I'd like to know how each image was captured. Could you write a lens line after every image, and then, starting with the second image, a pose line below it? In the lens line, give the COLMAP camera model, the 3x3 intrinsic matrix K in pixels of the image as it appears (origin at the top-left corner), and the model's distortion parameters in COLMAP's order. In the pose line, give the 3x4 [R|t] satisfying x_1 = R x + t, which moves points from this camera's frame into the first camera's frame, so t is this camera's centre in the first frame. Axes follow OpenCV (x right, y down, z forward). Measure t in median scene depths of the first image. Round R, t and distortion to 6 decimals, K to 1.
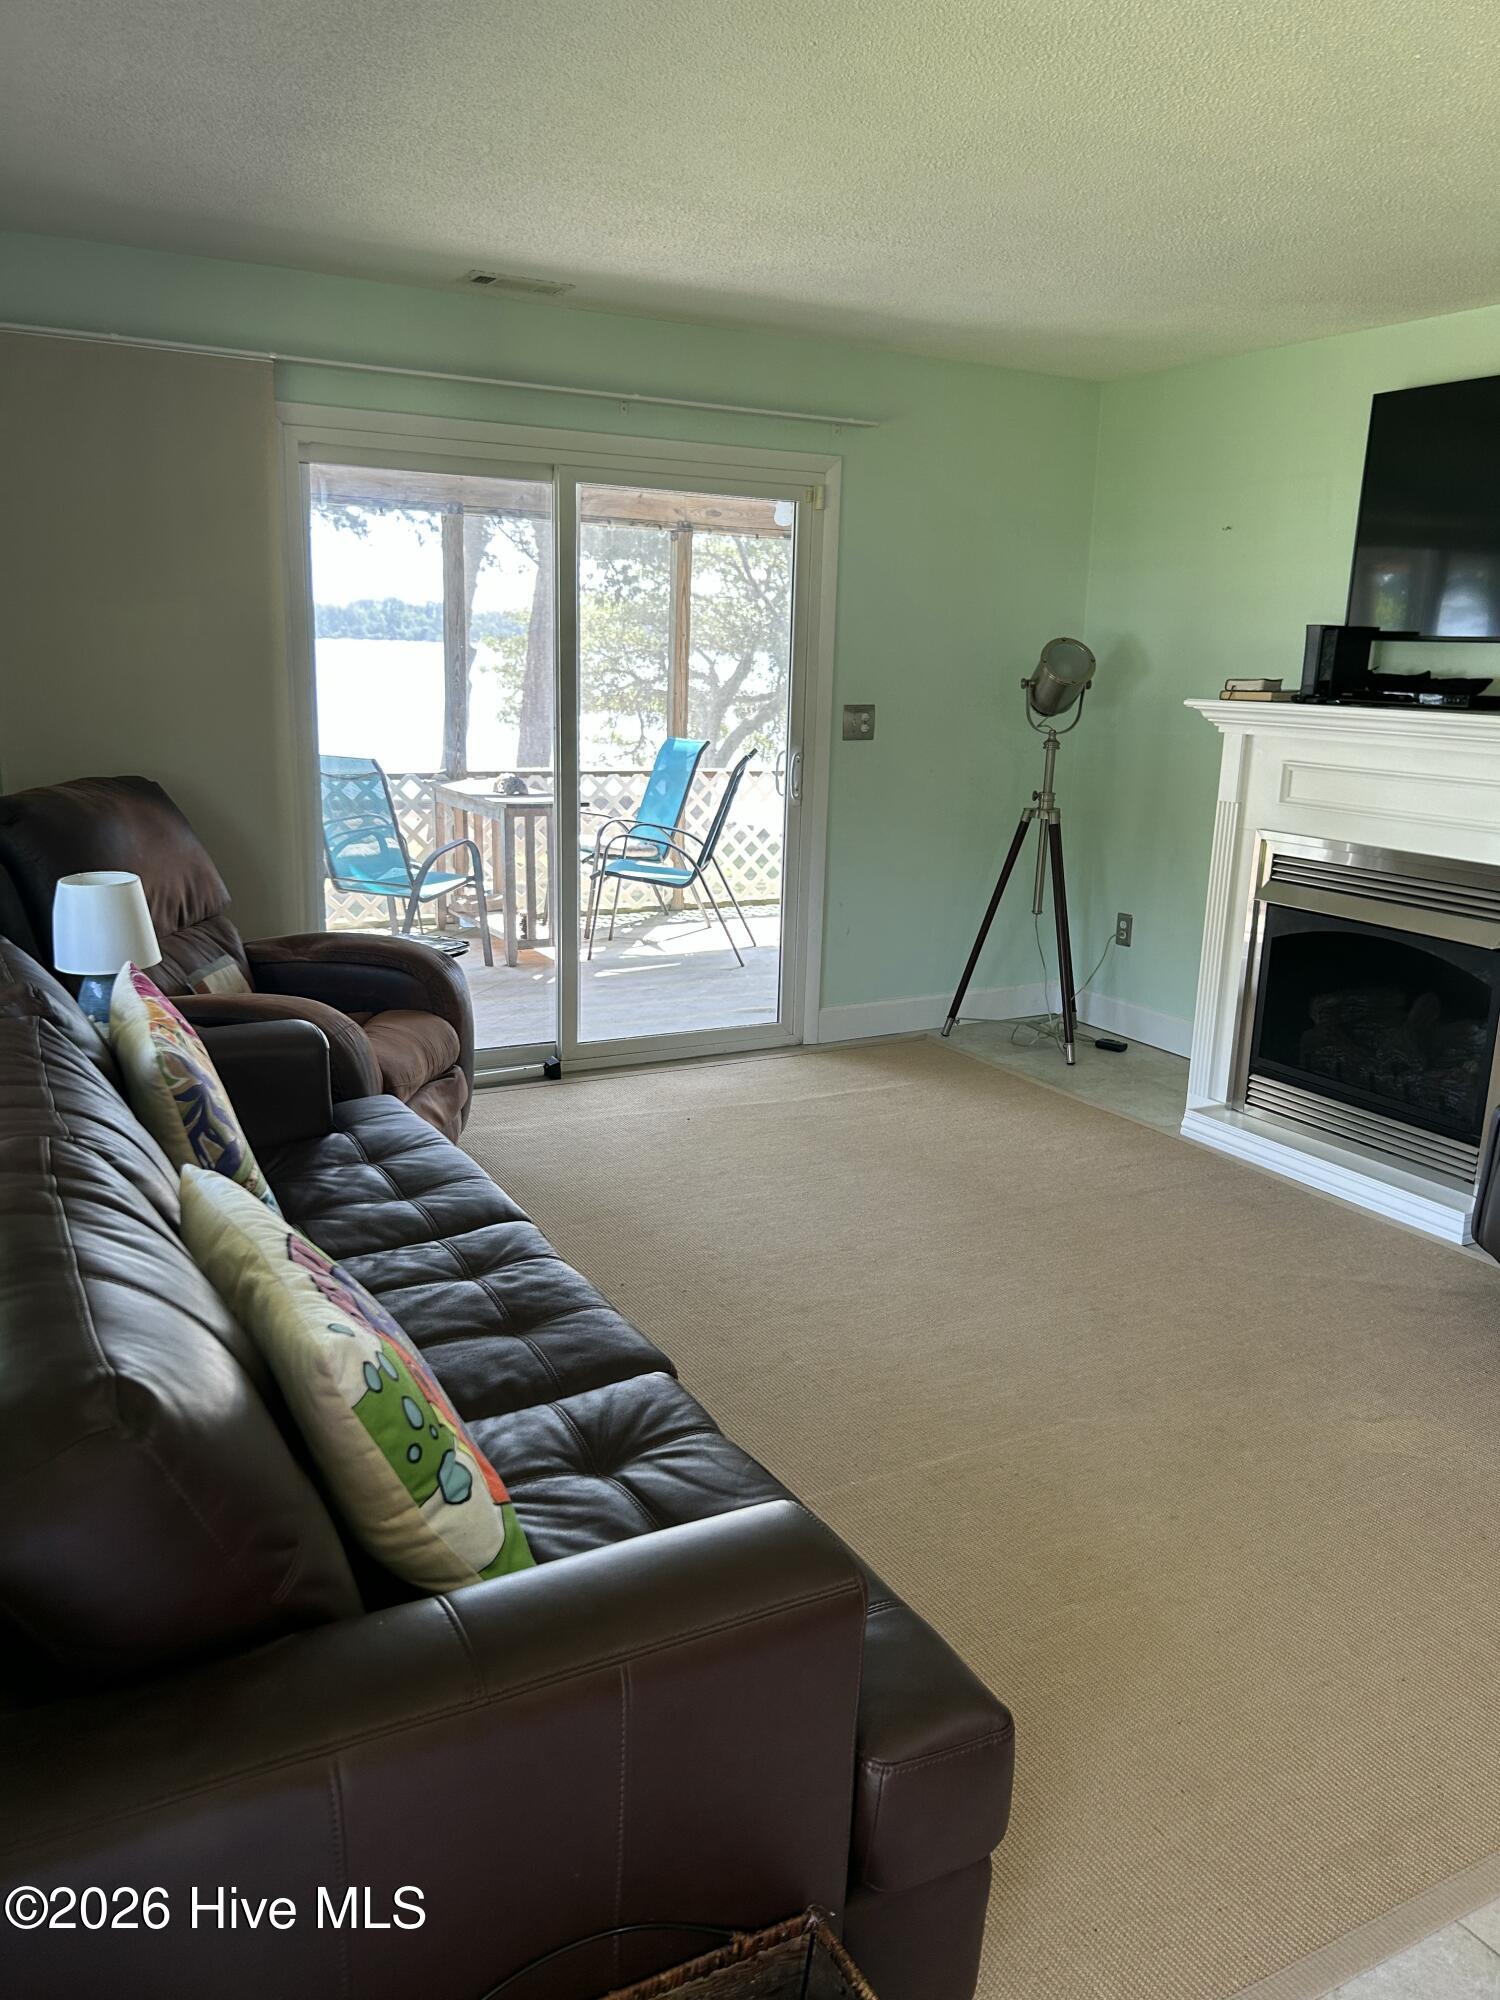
lens RADIAL K [[1526.4, 0, 750.0], [0, 1526.4, 1000.0], [0, 0, 1]] dist [0.028976, -0.008183]
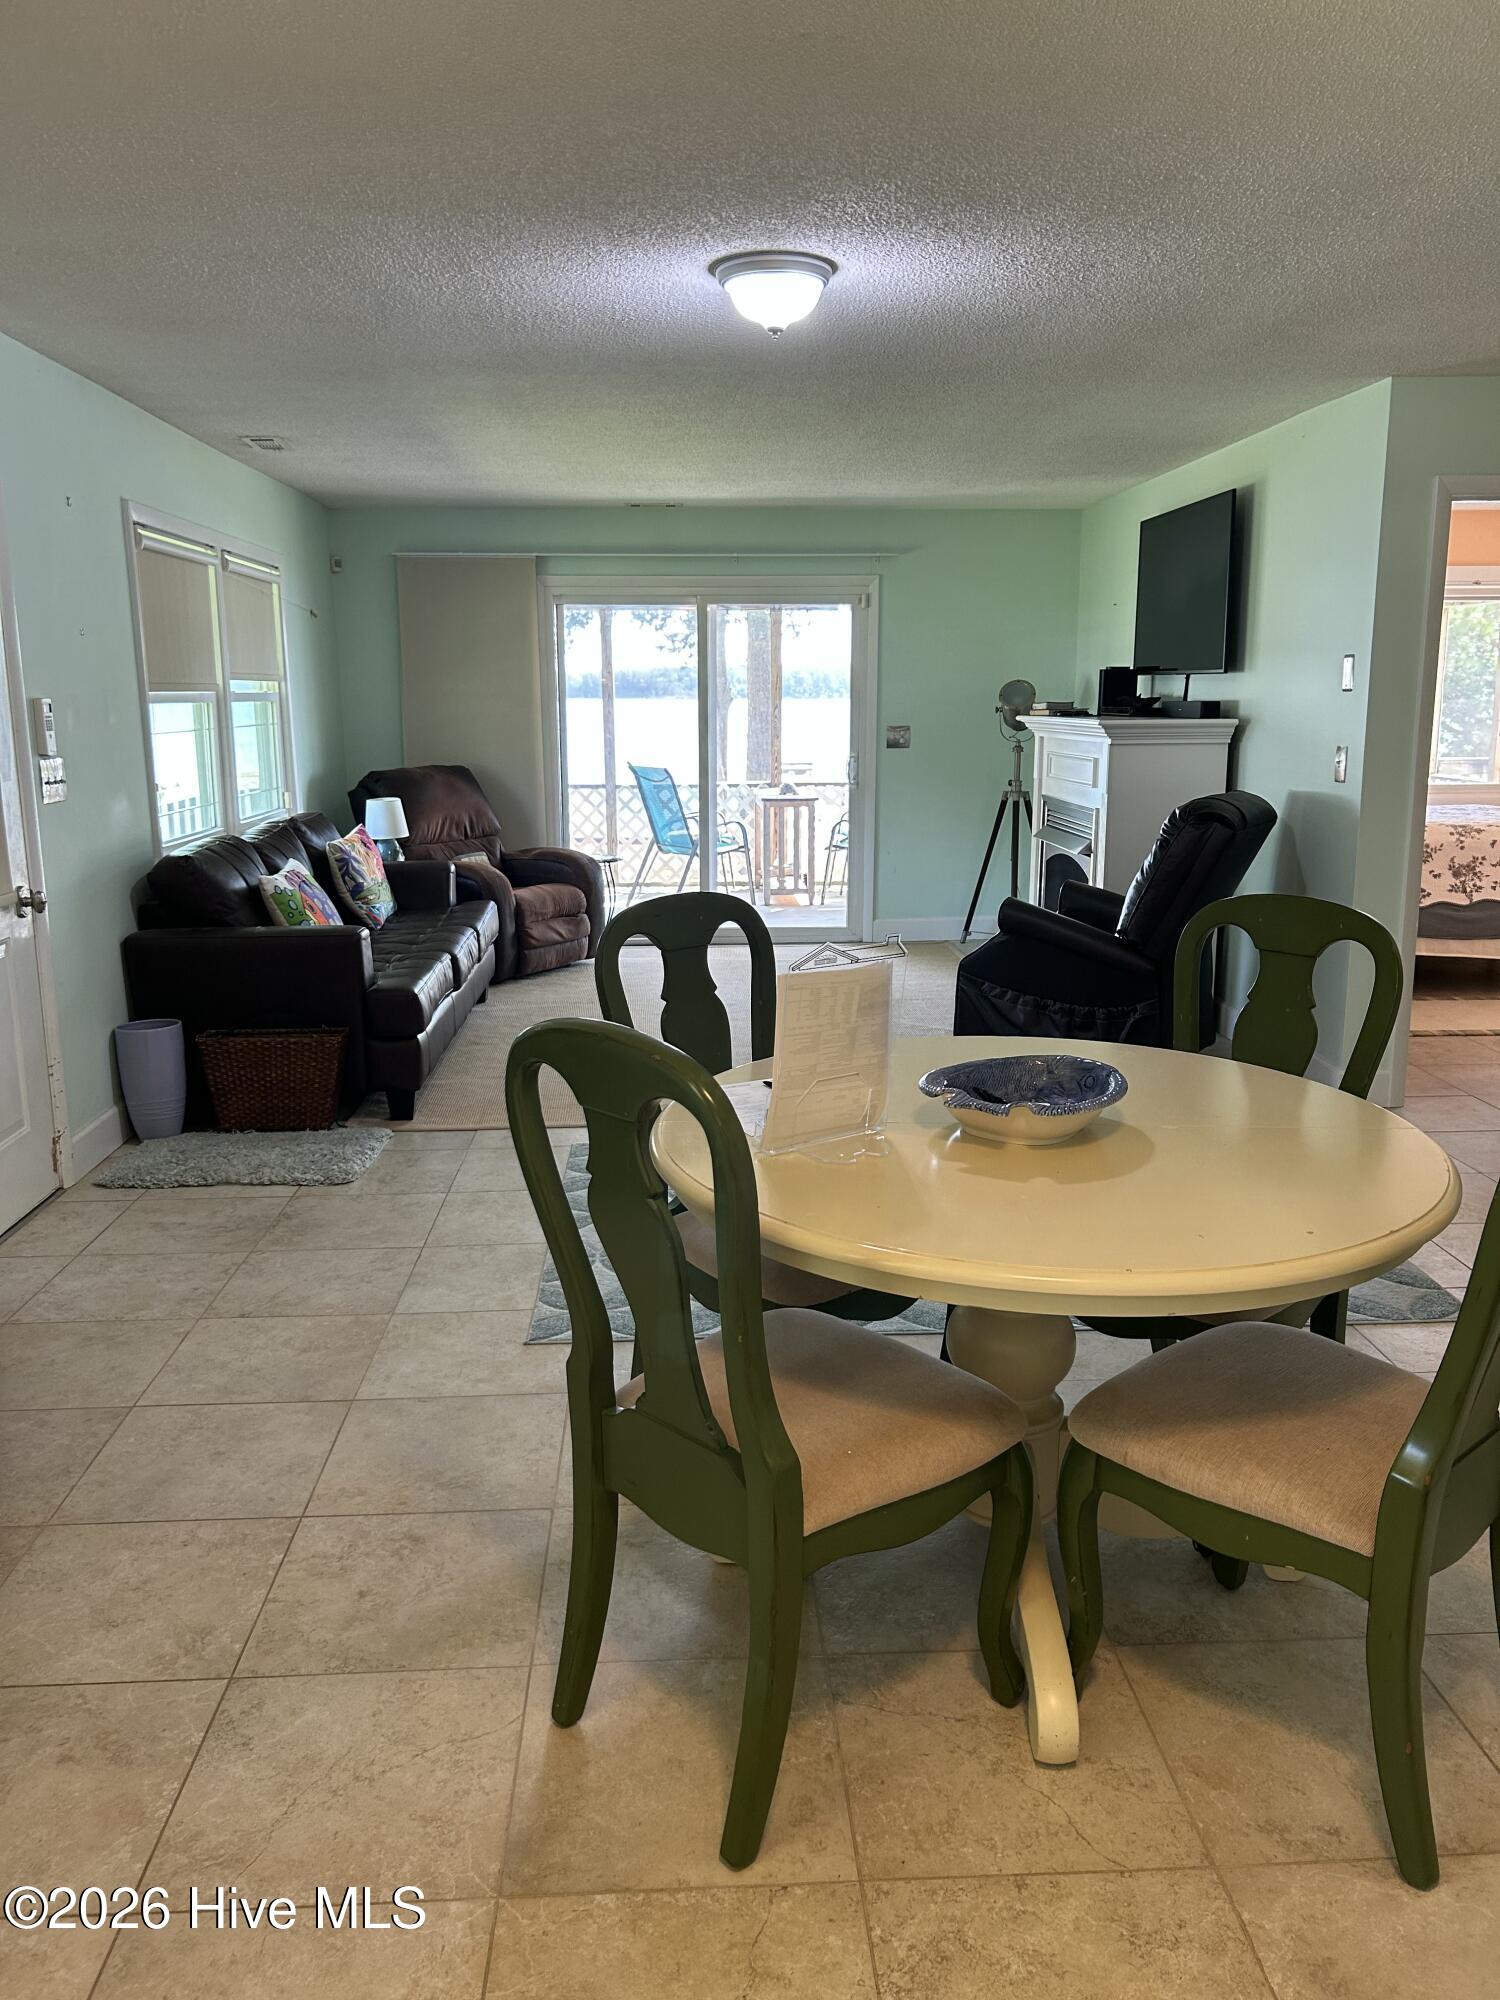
lens RADIAL K [[1526.4, 0, 750.0], [0, 1526.4, 1000.0], [0, 0, 1]] dist [0.028976, -0.008183]
pose [[0.902005, 0.053309, -0.428422, 0.675456], [-0.069798, 0.997299, -0.022860, 0.148327], [0.426046, 0.050523, 0.903290, -0.525715]]
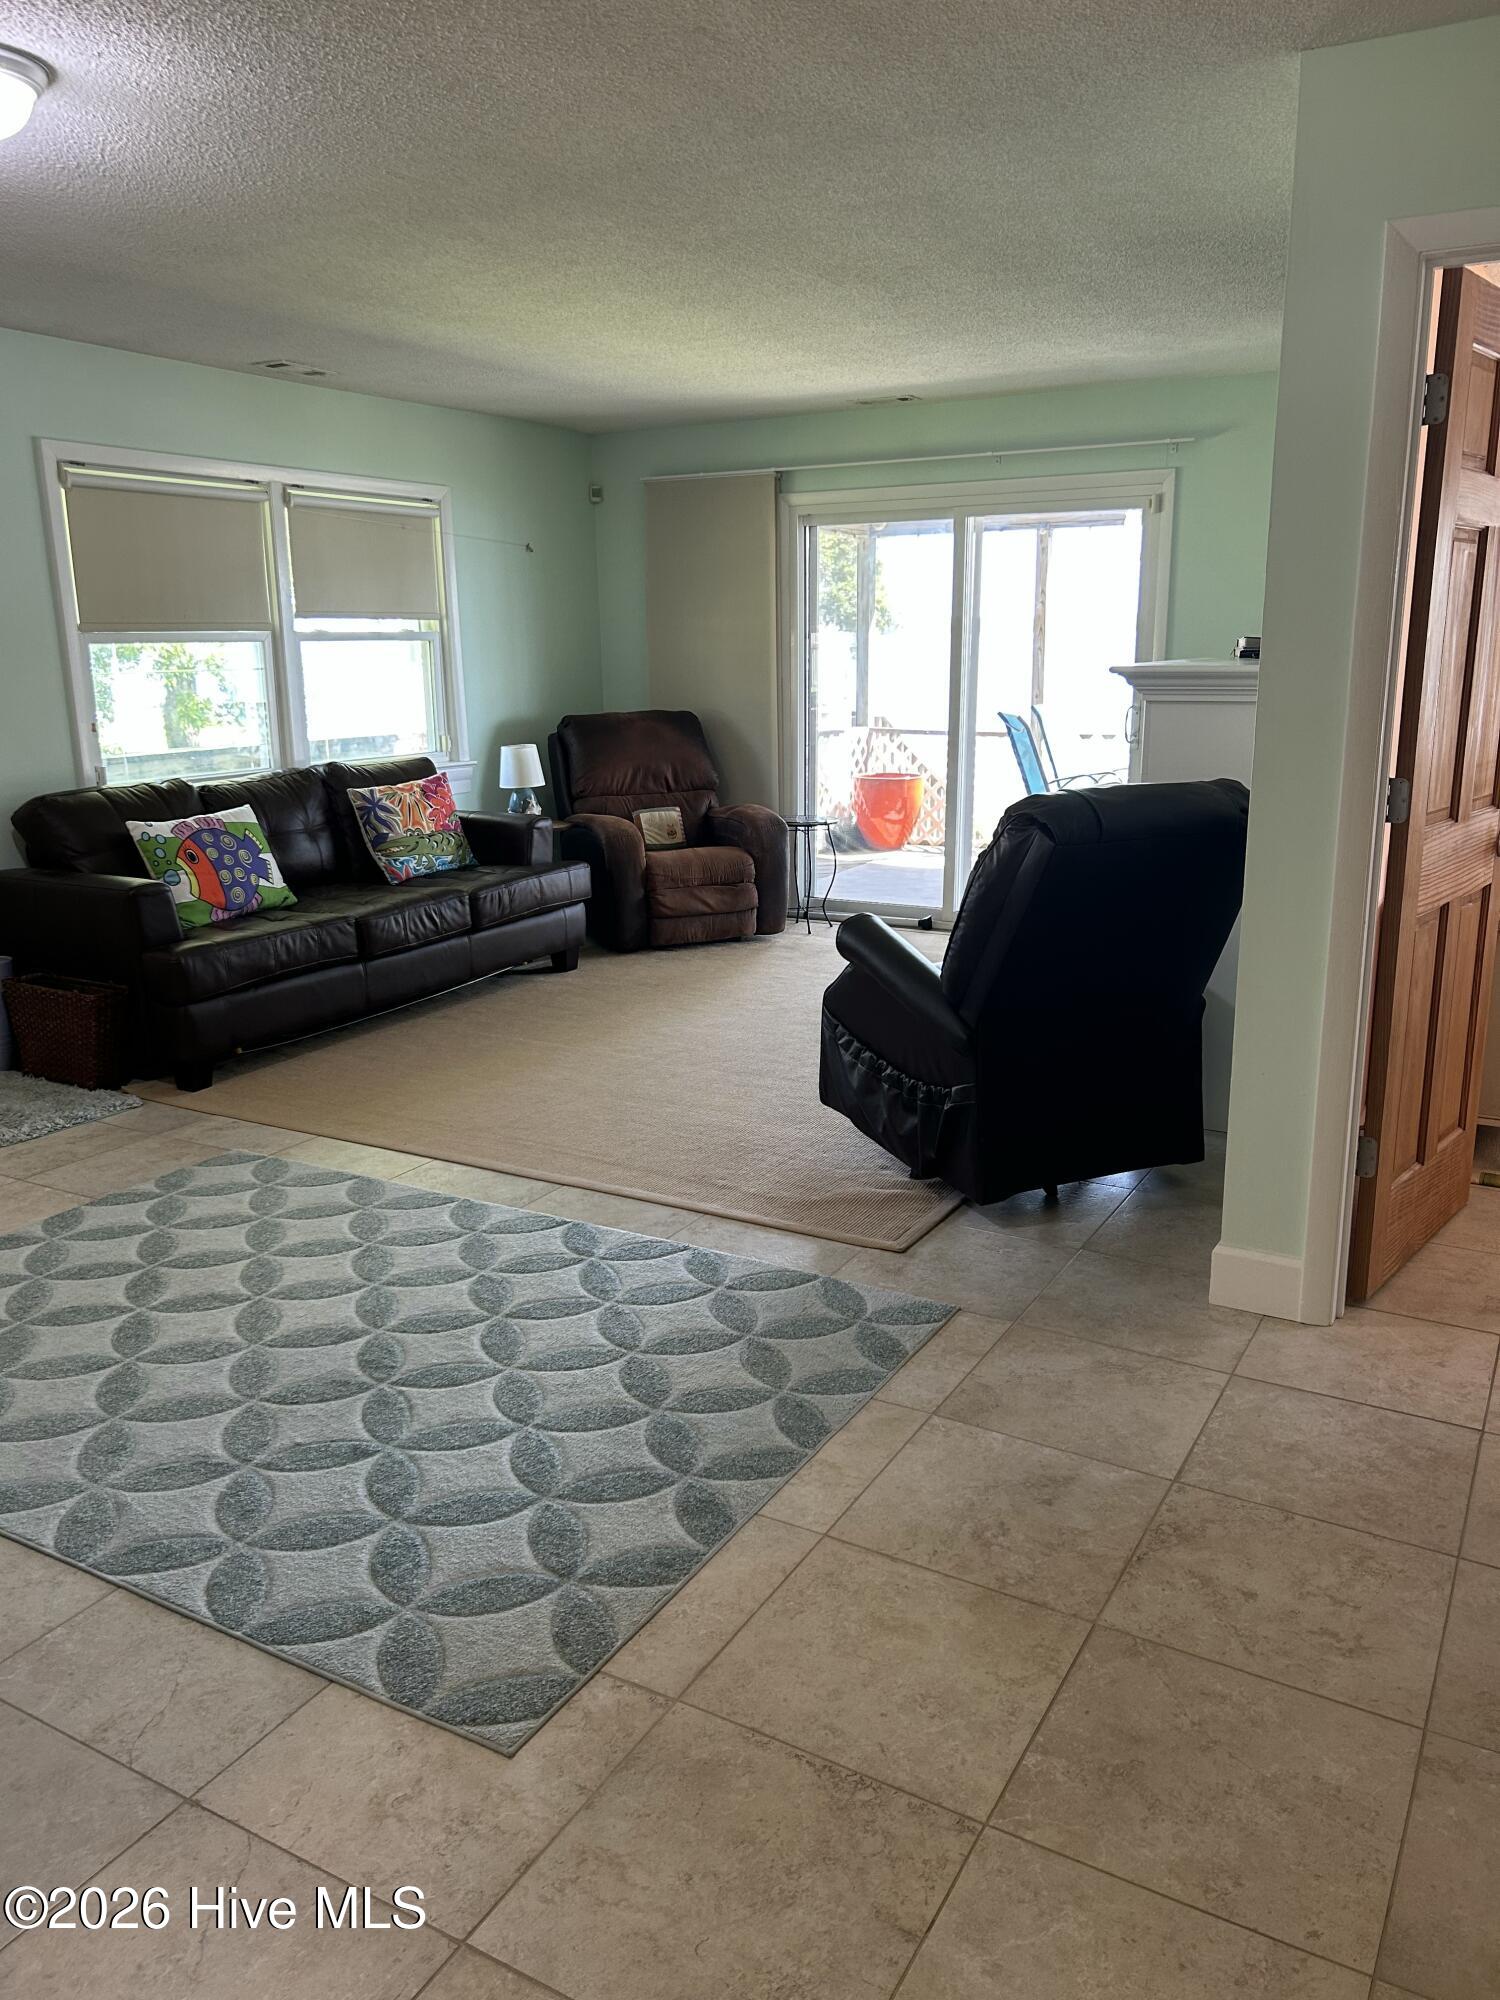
lens RADIAL K [[1526.4, 0, 750.0], [0, 1526.4, 1000.0], [0, 0, 1]] dist [0.028976, -0.008183]
pose [[0.519169, 0.165042, -0.838585, 1.016518], [-0.172319, 0.981242, 0.086436, 0.019625], [0.837120, 0.099630, 0.537870, 0.088137]]
